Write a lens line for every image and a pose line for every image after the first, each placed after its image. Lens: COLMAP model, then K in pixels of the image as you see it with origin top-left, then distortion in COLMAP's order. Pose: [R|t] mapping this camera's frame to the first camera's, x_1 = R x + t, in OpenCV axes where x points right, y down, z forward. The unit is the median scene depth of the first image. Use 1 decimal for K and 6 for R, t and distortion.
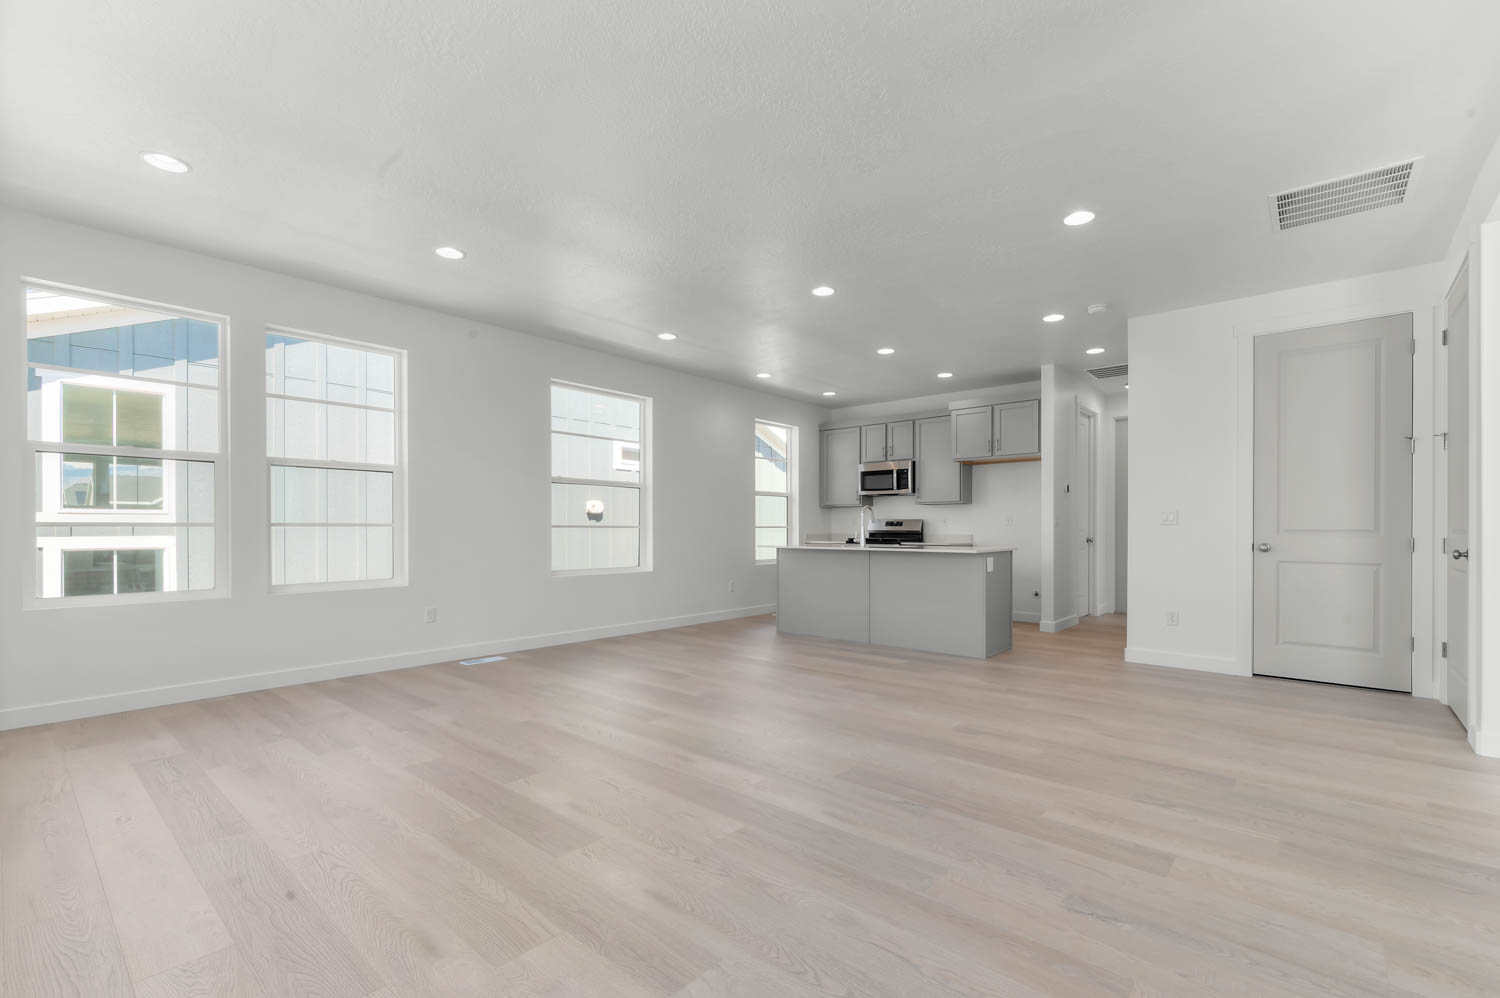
lens RADIAL K [[647.5, 0, 764.6], [0, 647.5, 530.4], [0, 0, 1]] dist [-0.011437, -0.000250]
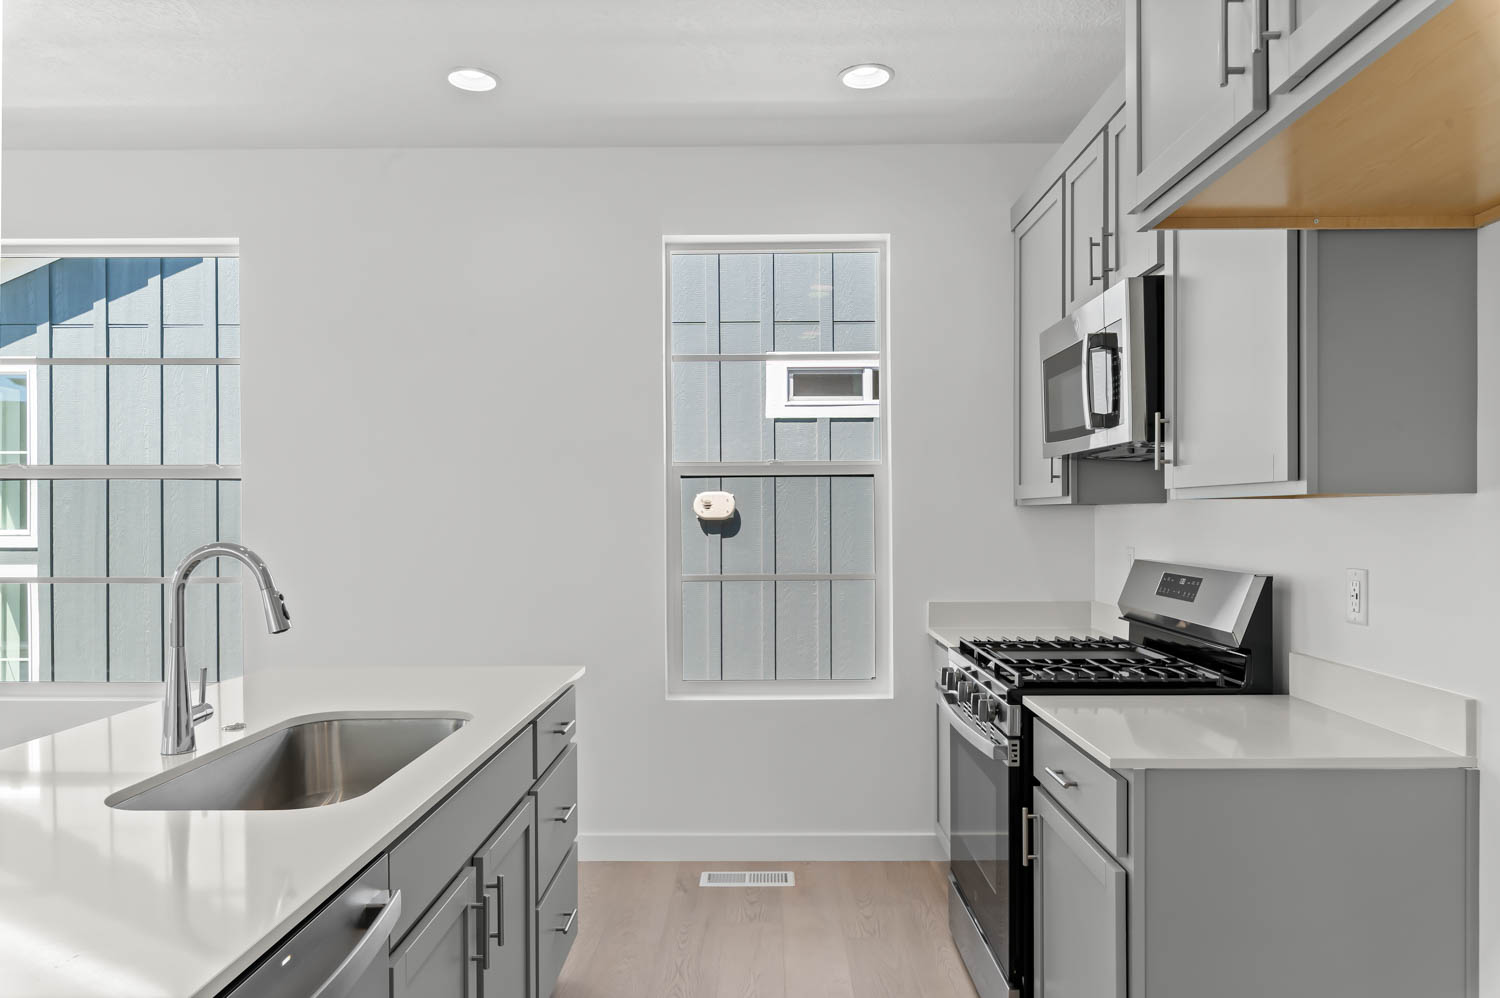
lens RADIAL K [[1021.5, 0, 746.6], [0, 1021.5, 522.3], [0, 0, 1]] dist [0.046641, -0.000273]
pose [[0.621394, 0.000433, -0.783498, 0.399375], [0.006070, 0.999967, 0.005367, -0.035751], [0.783475, -0.008091, 0.621371, 0.707218]]
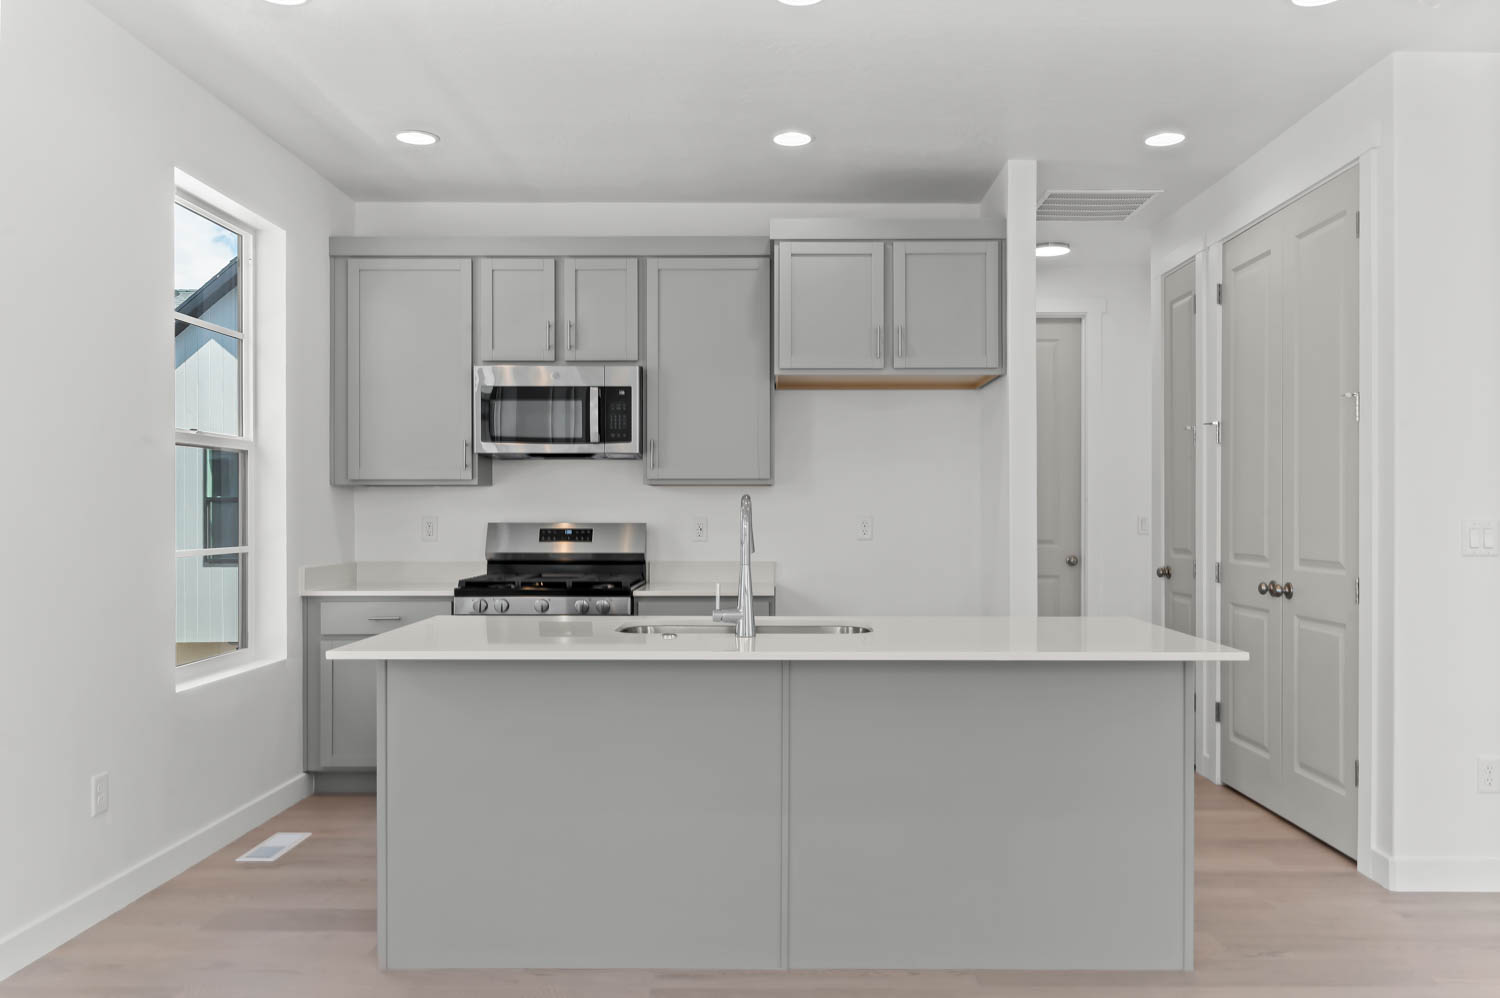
lens RADIAL K [[1128.8, 0, 775.6], [0, 1128.8, 514.2], [0, 0, 1]] dist [0.004779, -0.001188]
pose [[0.769348, 0.001352, 0.638829, -0.124735], [0.000348, 0.999997, -0.002535, -0.021272], [-0.638830, 0.002173, 0.769345, 0.451348]]
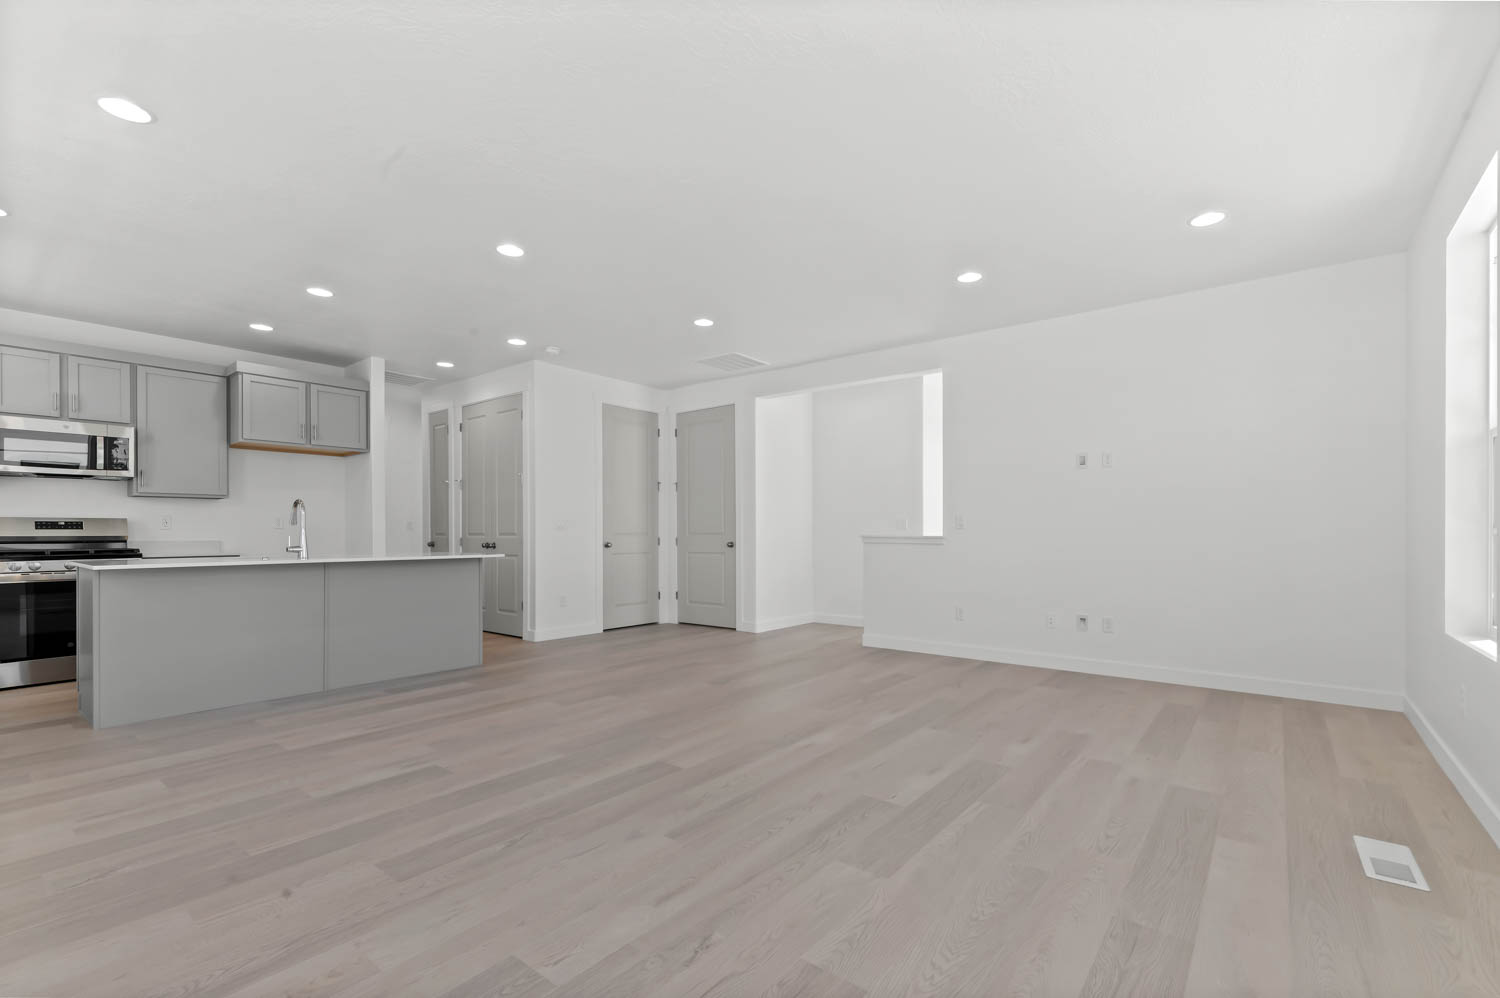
lens RADIAL K [[647.5, 0, 764.6], [0, 647.5, 530.4], [0, 0, 1]] dist [-0.011437, -0.000250]
pose [[-0.027090, 0.004015, 0.999625, -0.422693], [0.004452, 0.999982, -0.003896, -0.000020], [-0.999623, 0.004345, -0.027107, 0.389530]]
